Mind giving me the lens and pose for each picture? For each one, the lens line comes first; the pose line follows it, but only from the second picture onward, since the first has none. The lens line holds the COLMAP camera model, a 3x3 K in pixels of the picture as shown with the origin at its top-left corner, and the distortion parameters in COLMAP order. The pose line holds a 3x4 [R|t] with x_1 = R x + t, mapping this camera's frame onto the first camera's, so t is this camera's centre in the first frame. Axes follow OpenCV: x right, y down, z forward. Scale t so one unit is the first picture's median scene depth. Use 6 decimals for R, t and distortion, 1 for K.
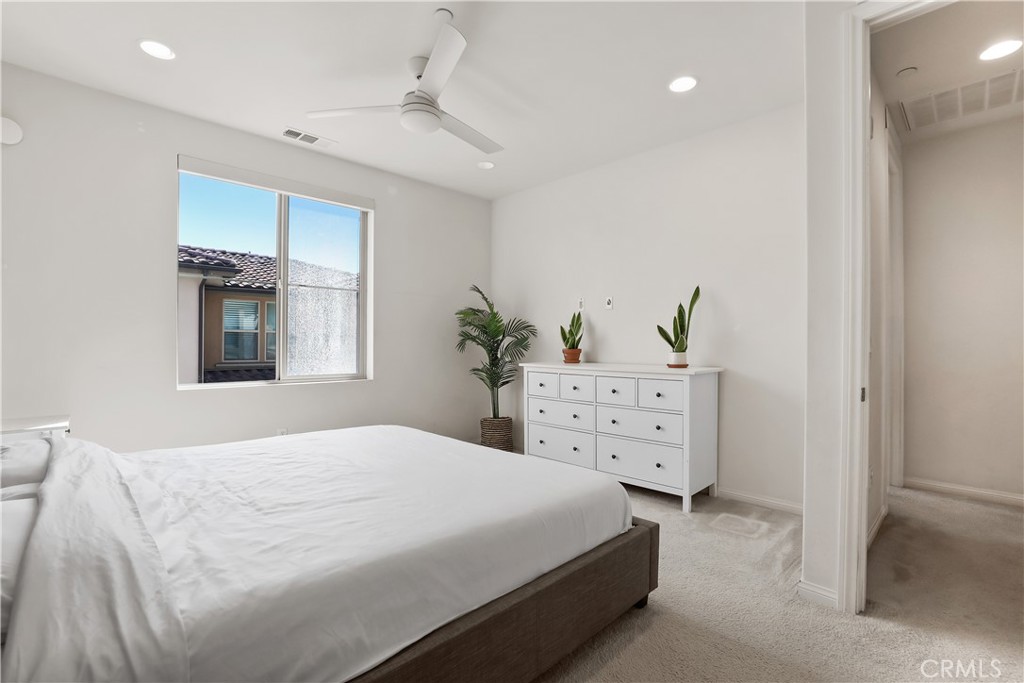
lens RADIAL K [[444.1, 0, 506.4], [0, 444.1, 345.1], [0, 0, 1]] dist [-0.025378, 0.002359]
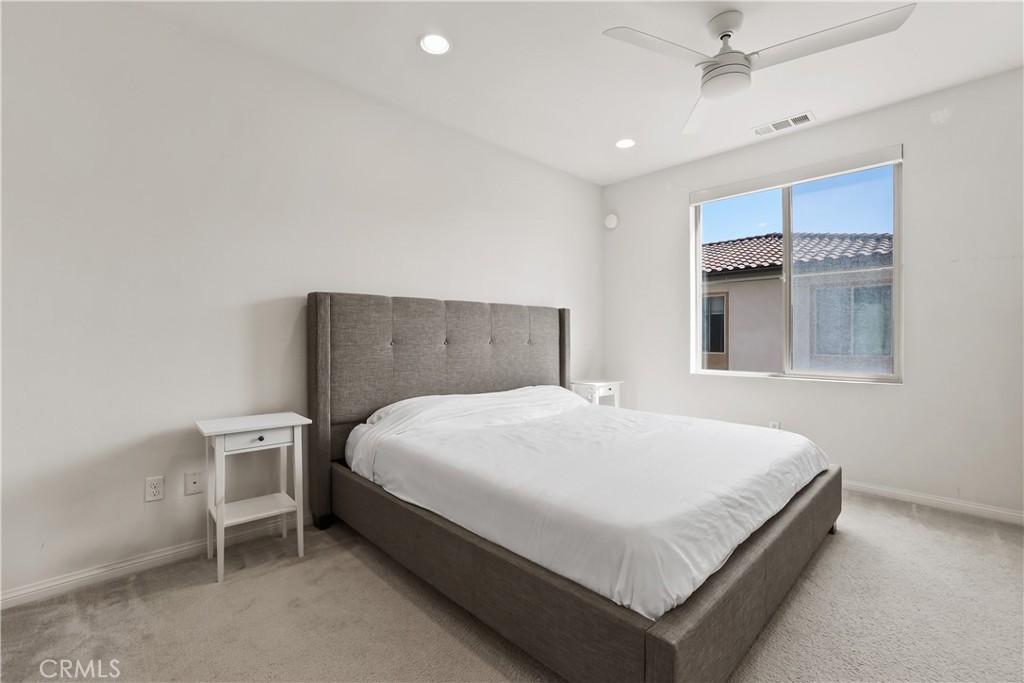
lens RADIAL K [[444.1, 0, 543.0], [0, 444.1, 339.5], [0, 0, 1]] dist [-0.025378, 0.002359]
pose [[0.054331, -0.000038, -0.998523, 0.744029], [0.001983, 0.999998, 0.000070, 0.001049], [0.998521, -0.001984, 0.054331, 0.650579]]
